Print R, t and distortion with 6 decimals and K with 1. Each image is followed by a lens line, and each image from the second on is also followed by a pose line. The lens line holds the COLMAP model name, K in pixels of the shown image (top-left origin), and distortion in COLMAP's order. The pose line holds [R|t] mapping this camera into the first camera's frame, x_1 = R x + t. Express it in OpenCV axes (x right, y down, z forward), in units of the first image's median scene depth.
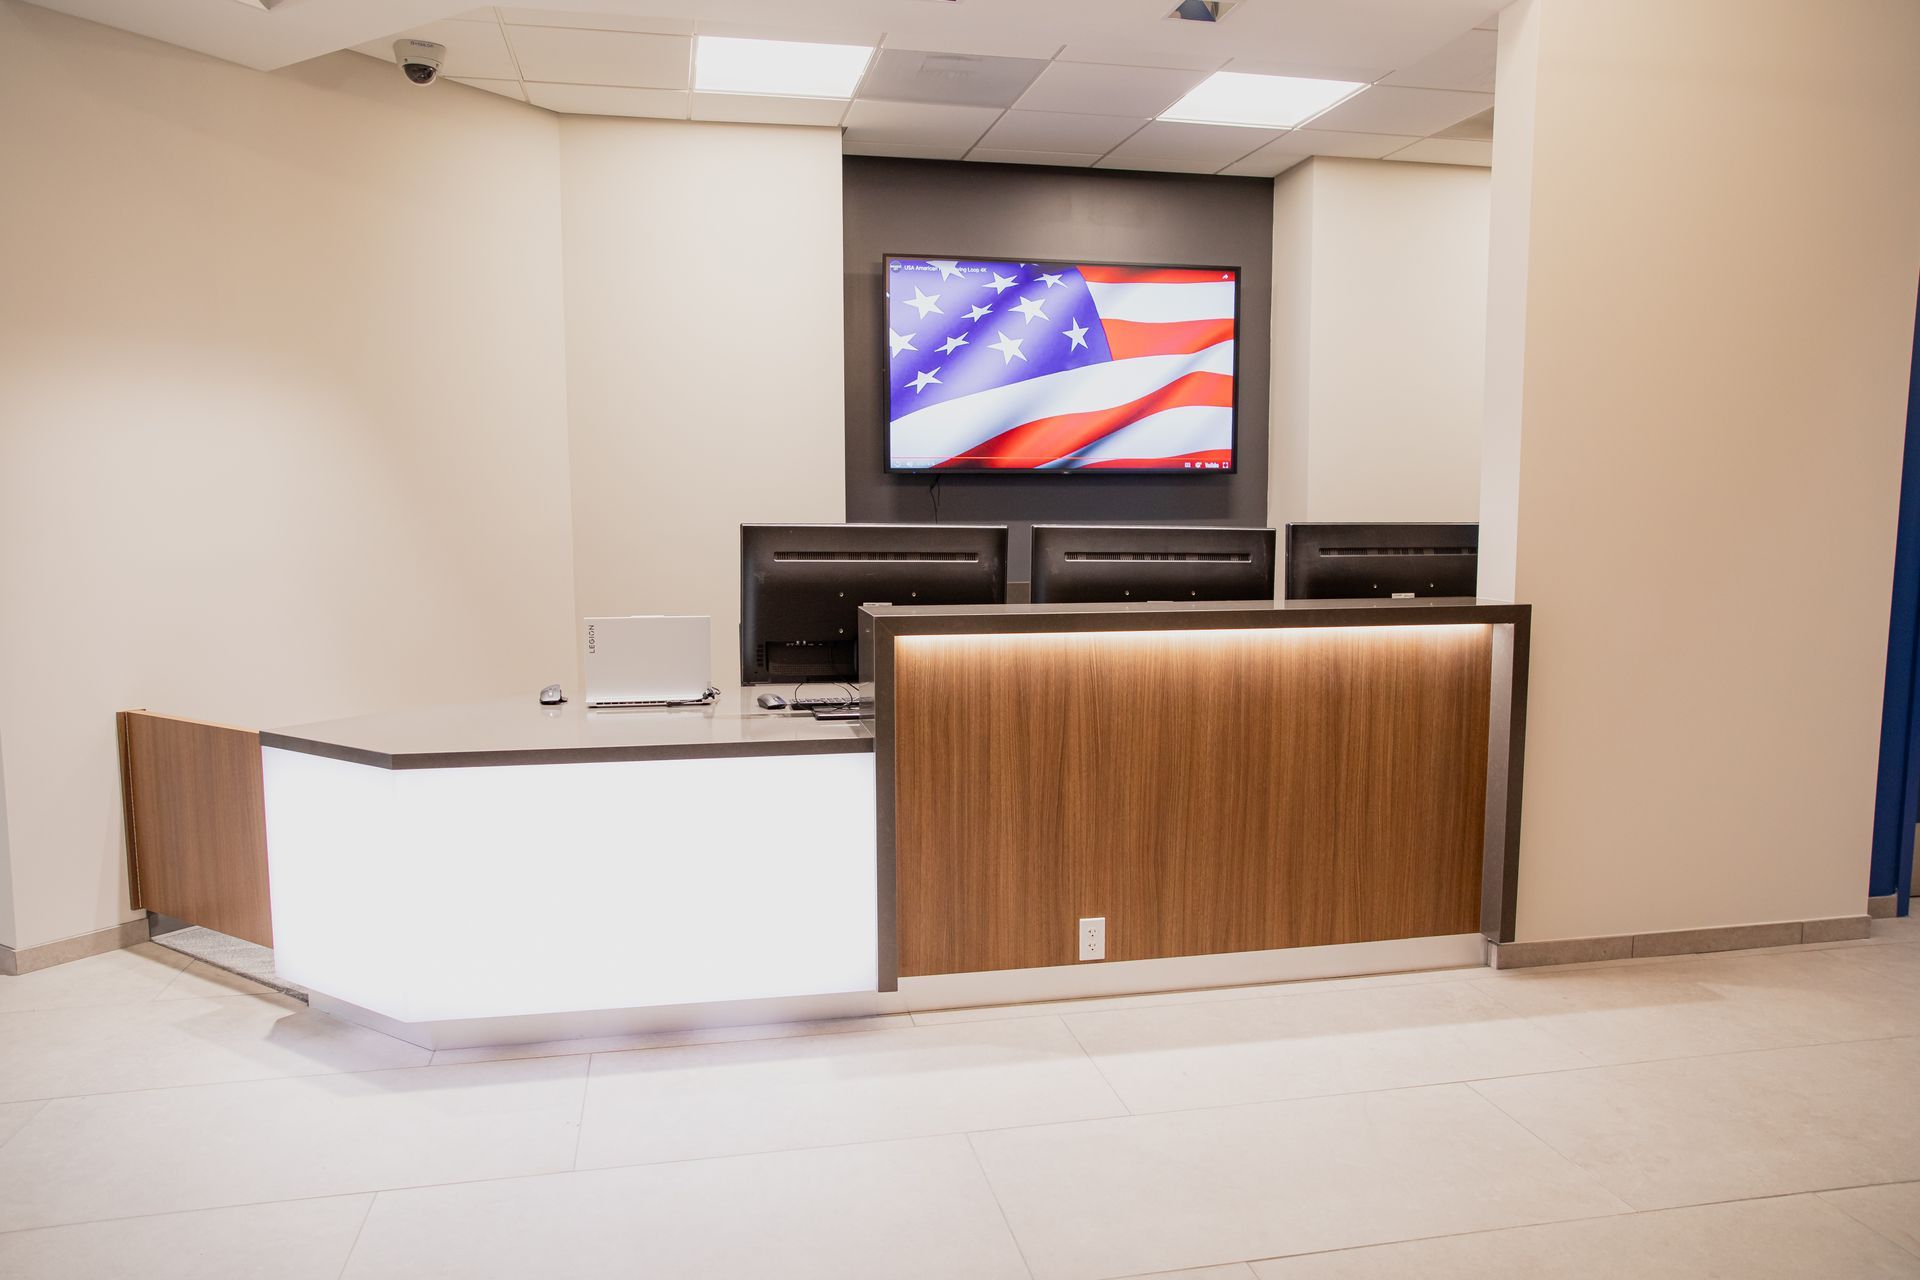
lens RADIAL K [[1319.8, 0, 964.9], [0, 1319.8, 654.0], [0, 0, 1]] dist [-0.063250, 0.058517]
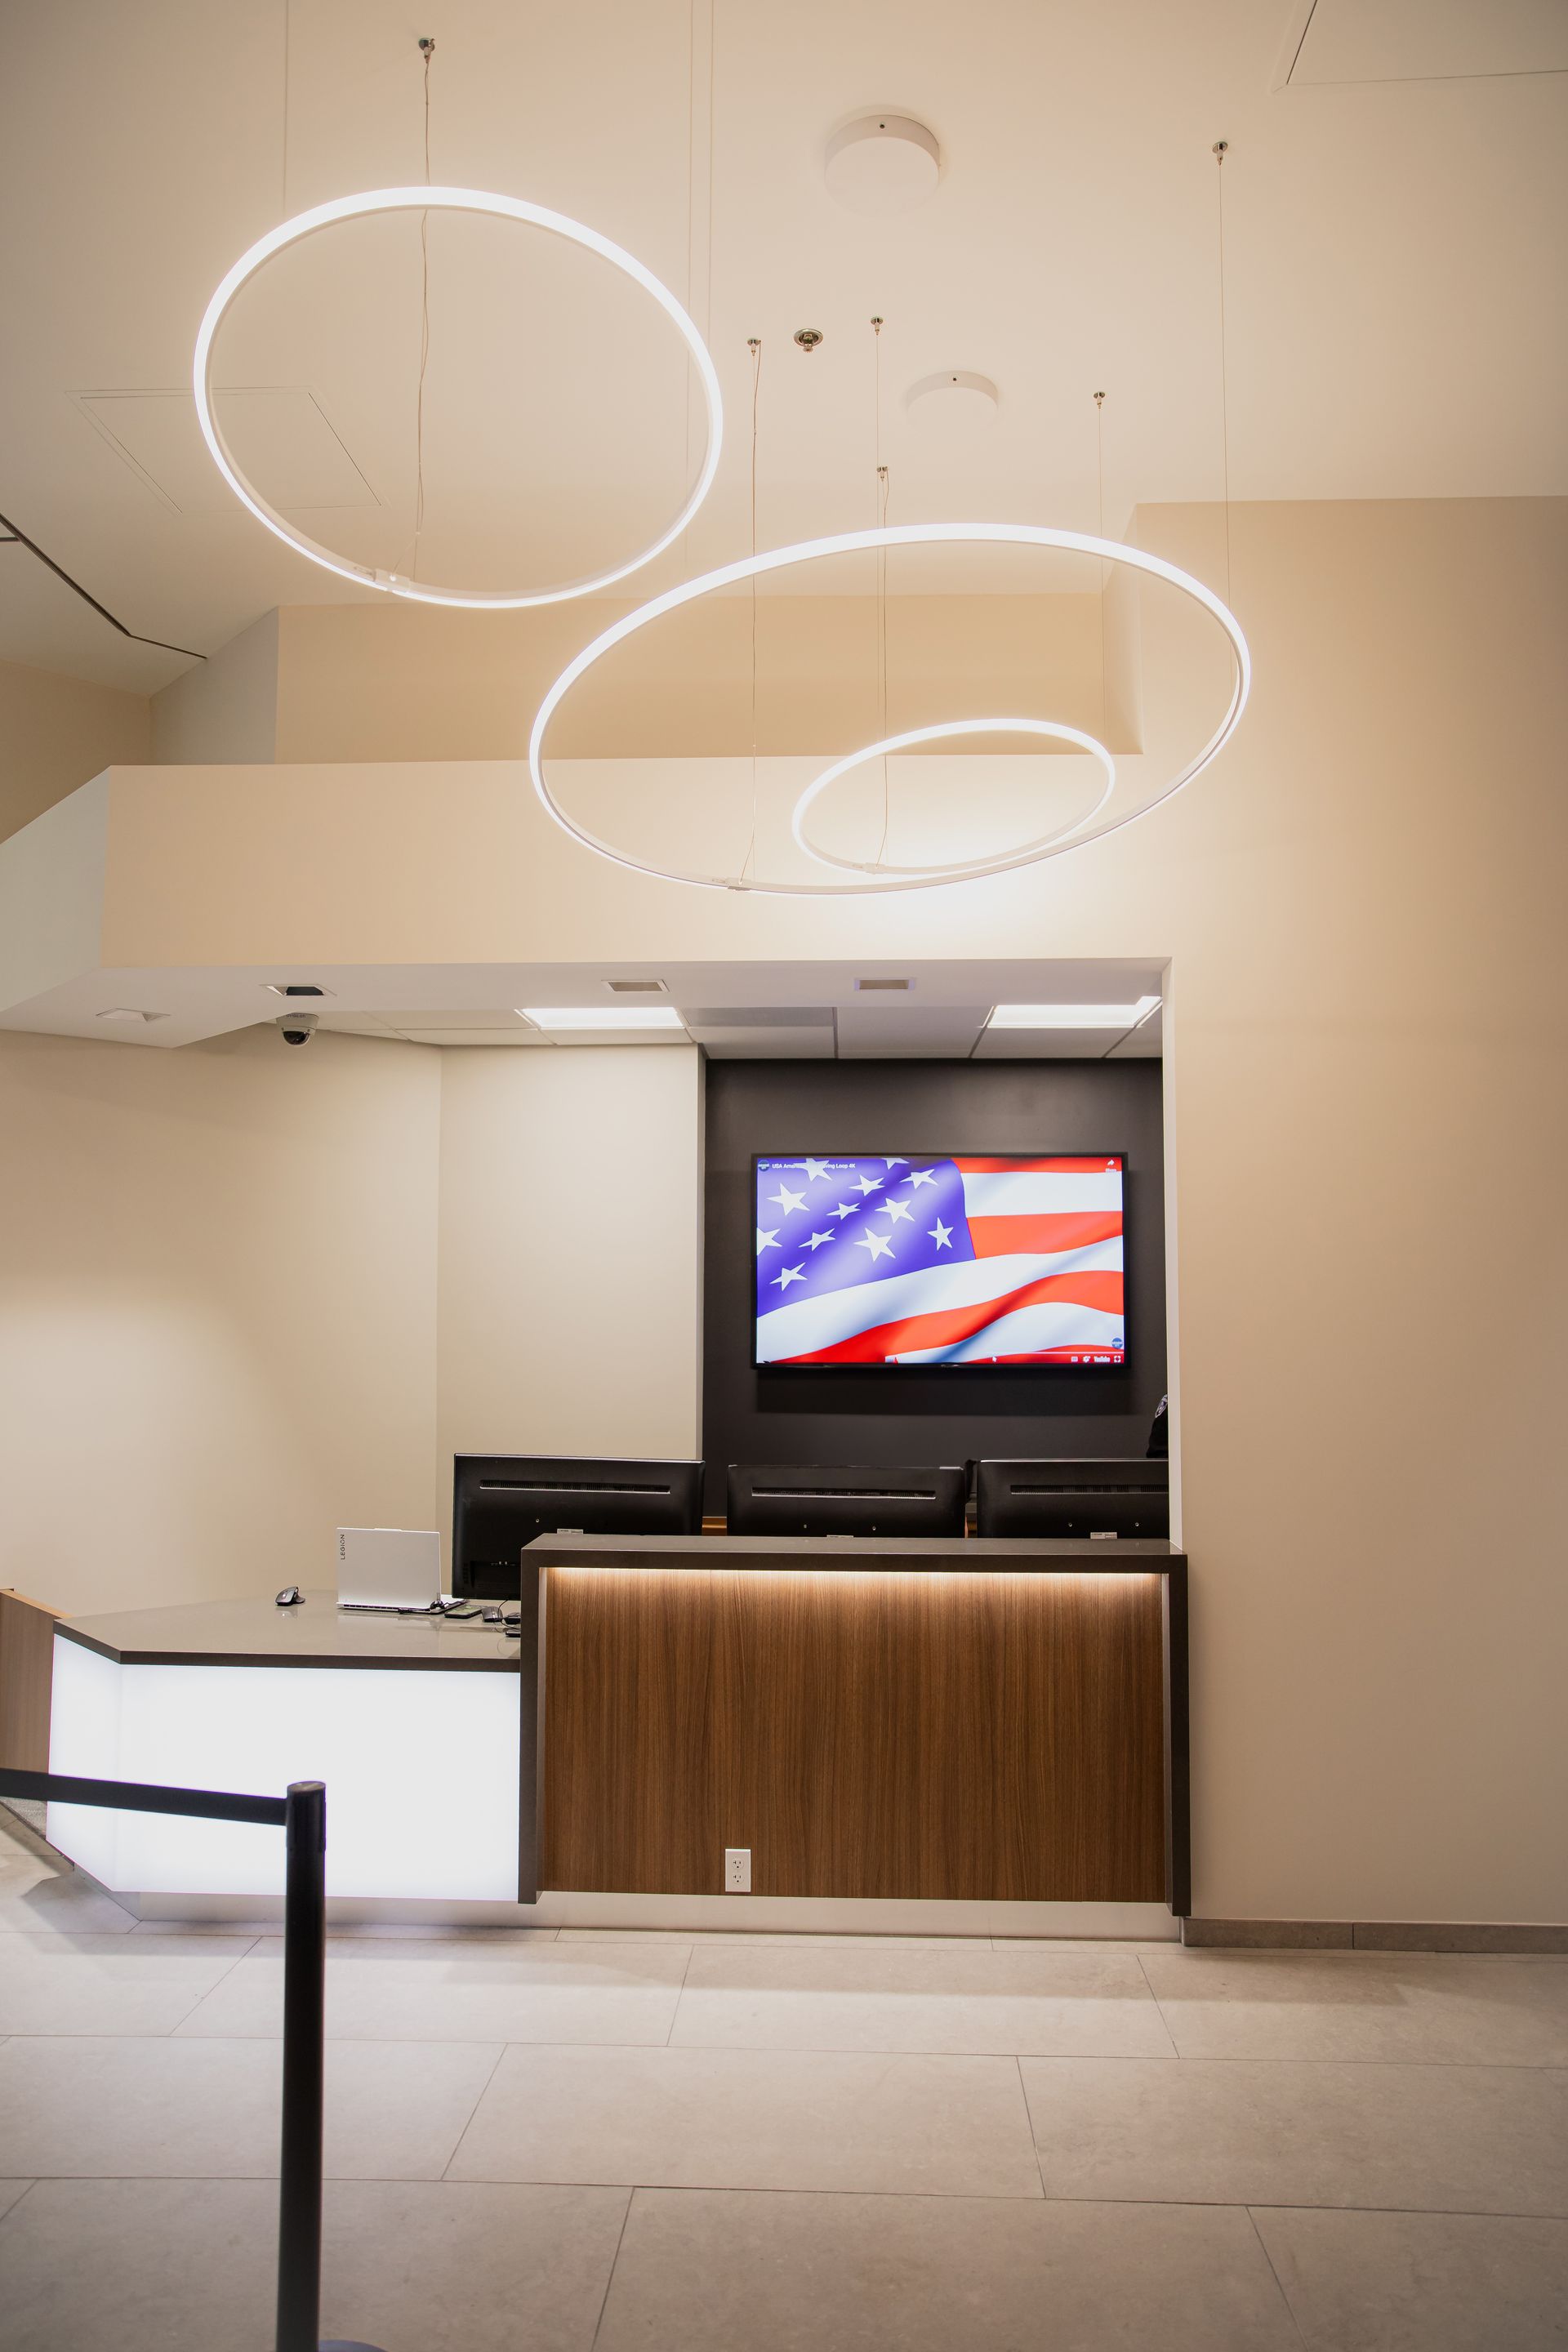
lens RADIAL K [[1616.8, 0, 869.9], [0, 1616.8, 1157.7], [0, 0, 1]] dist [-0.063250, 0.058517]
pose [[0.972021, -0.014703, -0.234435, 0.485266], [-0.032905, 0.979675, -0.197873, -0.083143], [0.232580, 0.200050, 0.951781, -0.271020]]
